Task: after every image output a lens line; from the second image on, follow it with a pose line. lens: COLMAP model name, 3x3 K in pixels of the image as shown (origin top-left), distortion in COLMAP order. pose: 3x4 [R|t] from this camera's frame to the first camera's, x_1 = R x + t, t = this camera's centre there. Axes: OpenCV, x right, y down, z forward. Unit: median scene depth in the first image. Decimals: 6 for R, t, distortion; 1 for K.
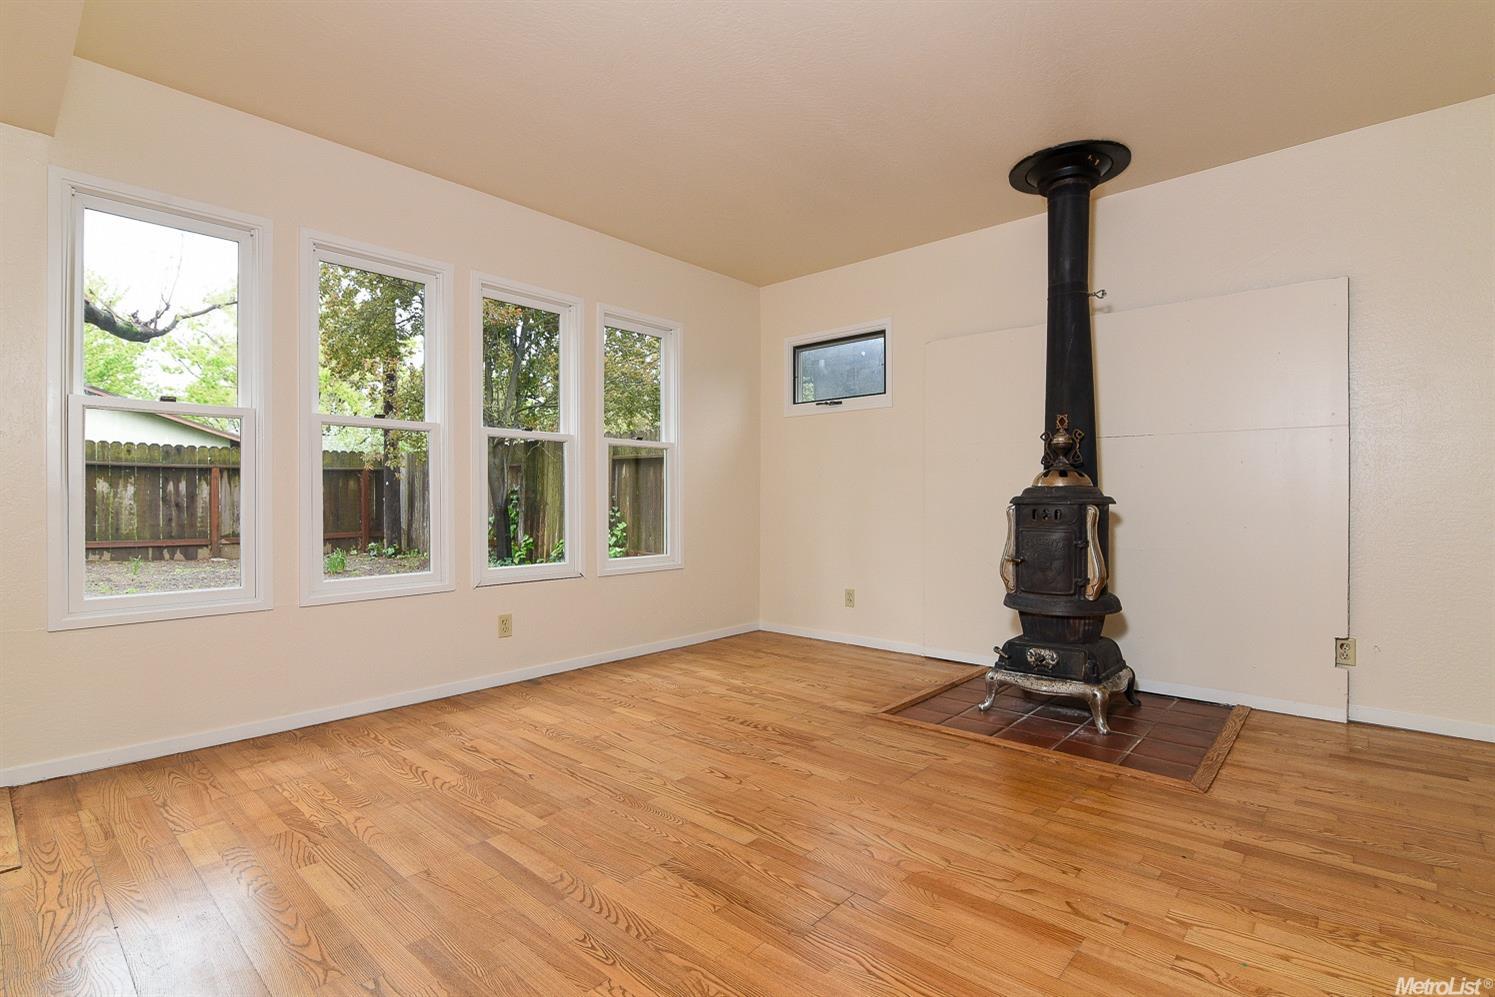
lens RADIAL K [[690.8, 0, 743.8], [0, 690.8, 502.2], [0, 0, 1]] dist [-0.009423, 0.000526]
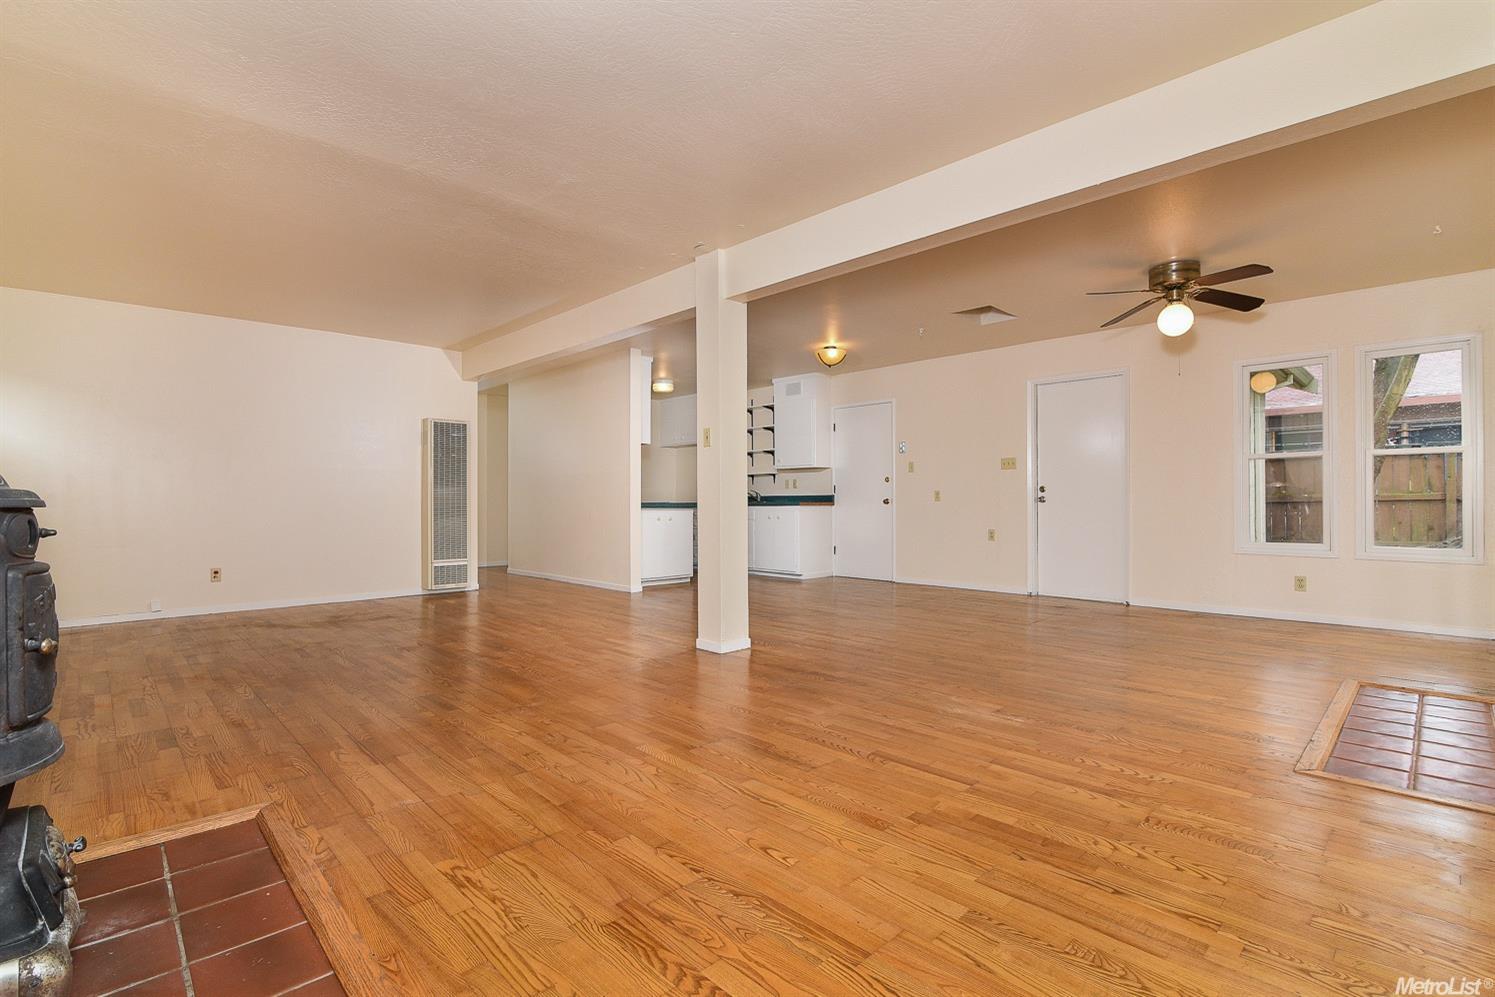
lens RADIAL K [[690.8, 0, 752.6], [0, 690.8, 499.6], [0, 0, 1]] dist [-0.009423, 0.000526]
pose [[-0.998346, 0.004231, 0.057332, -0.042269], [0.003939, 0.999979, -0.005201, 0.001807], [-0.057353, -0.004967, -0.998342, 1.316605]]
